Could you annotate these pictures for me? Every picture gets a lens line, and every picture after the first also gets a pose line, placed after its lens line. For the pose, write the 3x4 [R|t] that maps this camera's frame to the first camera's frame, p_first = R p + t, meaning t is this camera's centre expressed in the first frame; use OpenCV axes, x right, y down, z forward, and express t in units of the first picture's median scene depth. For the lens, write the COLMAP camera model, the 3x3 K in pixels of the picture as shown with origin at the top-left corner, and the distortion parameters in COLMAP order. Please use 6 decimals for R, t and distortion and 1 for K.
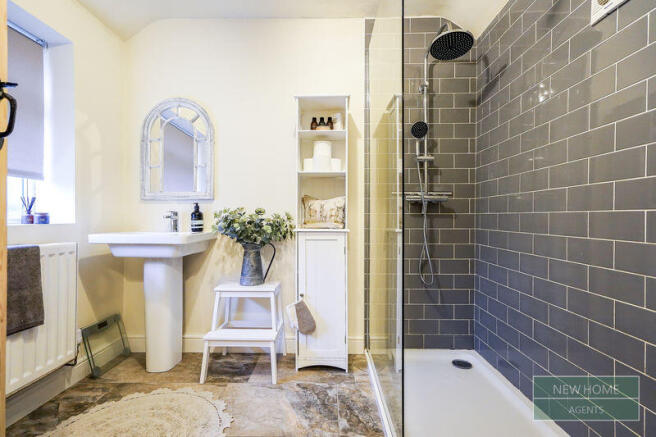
lens RADIAL K [[301.9, 0, 324.8], [0, 301.9, 214.0], [0, 0, 1]] dist [0.013698, 0.000065]
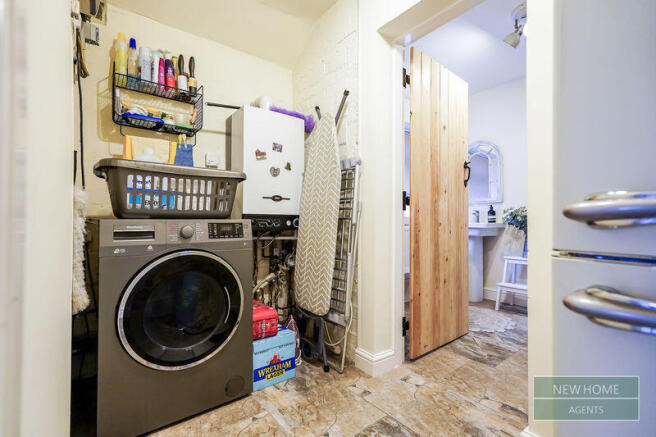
lens RADIAL K [[301.9, 0, 324.5], [0, 301.9, 217.9], [0, 0, 1]] dist [0.013698, 0.000065]
pose [[0.637221, -0.014792, -0.770539, 0.255128], [-0.005960, 0.999691, -0.024120, 0.077609], [0.770658, 0.019962, 0.636936, -0.715521]]
